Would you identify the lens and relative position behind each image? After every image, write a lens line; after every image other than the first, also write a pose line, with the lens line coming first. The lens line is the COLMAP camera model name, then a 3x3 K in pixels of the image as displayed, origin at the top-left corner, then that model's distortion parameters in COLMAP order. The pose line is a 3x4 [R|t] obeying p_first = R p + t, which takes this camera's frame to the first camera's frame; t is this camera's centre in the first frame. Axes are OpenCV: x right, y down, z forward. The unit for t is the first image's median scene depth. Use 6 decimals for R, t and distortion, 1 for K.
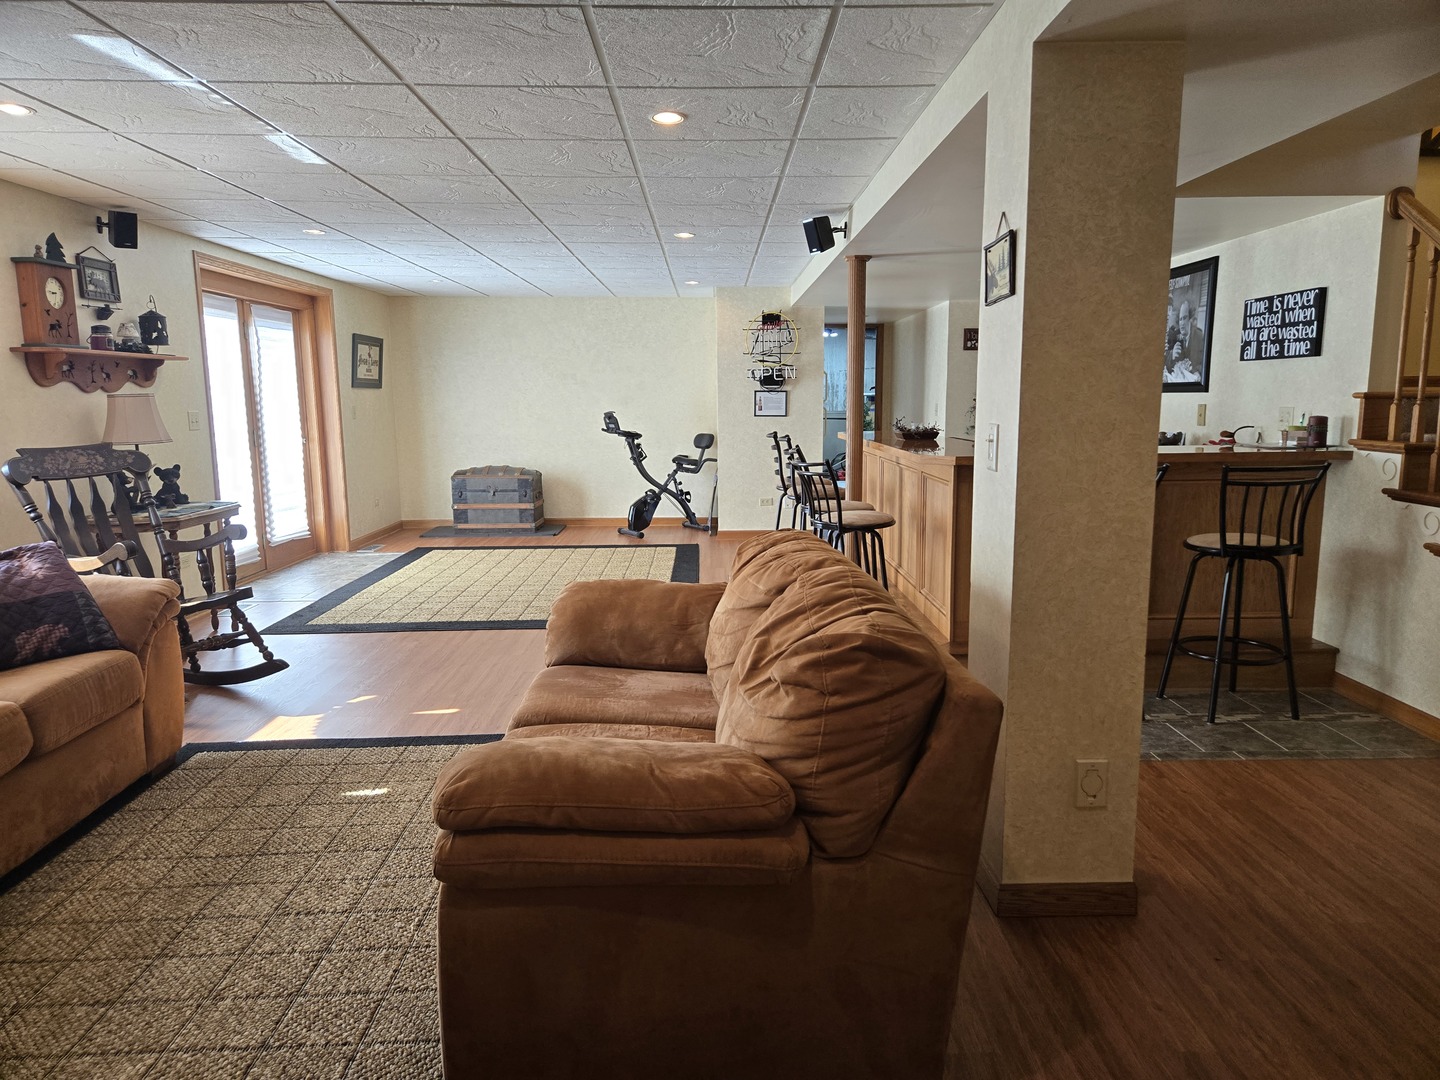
lens RADIAL K [[964.7, 0, 721.6], [0, 964.7, 542.4], [0, 0, 1]] dist [0.016676, -0.018191]
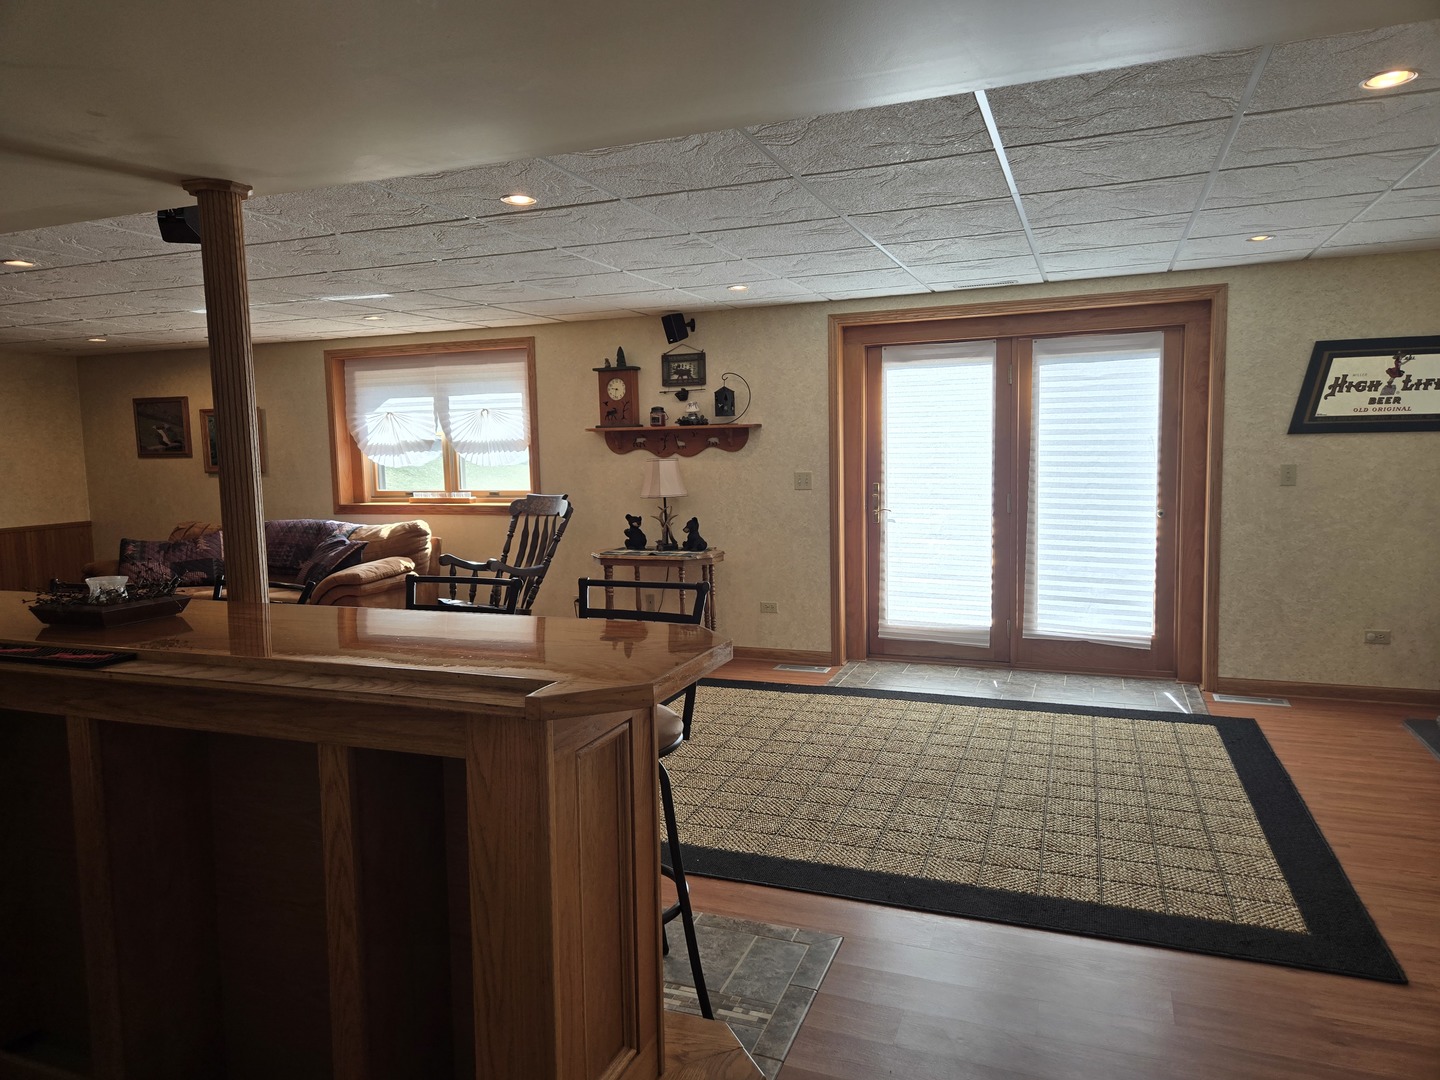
lens RADIAL K [[964.7, 0, 719.9], [0, 964.7, 539.9], [0, 0, 1]] dist [0.016676, -0.018191]
pose [[-0.369594, 0.103283, -0.923436, 0.595711], [-0.113757, 0.981298, 0.155285, -0.268326], [0.922204, 0.162440, -0.350932, 1.624847]]
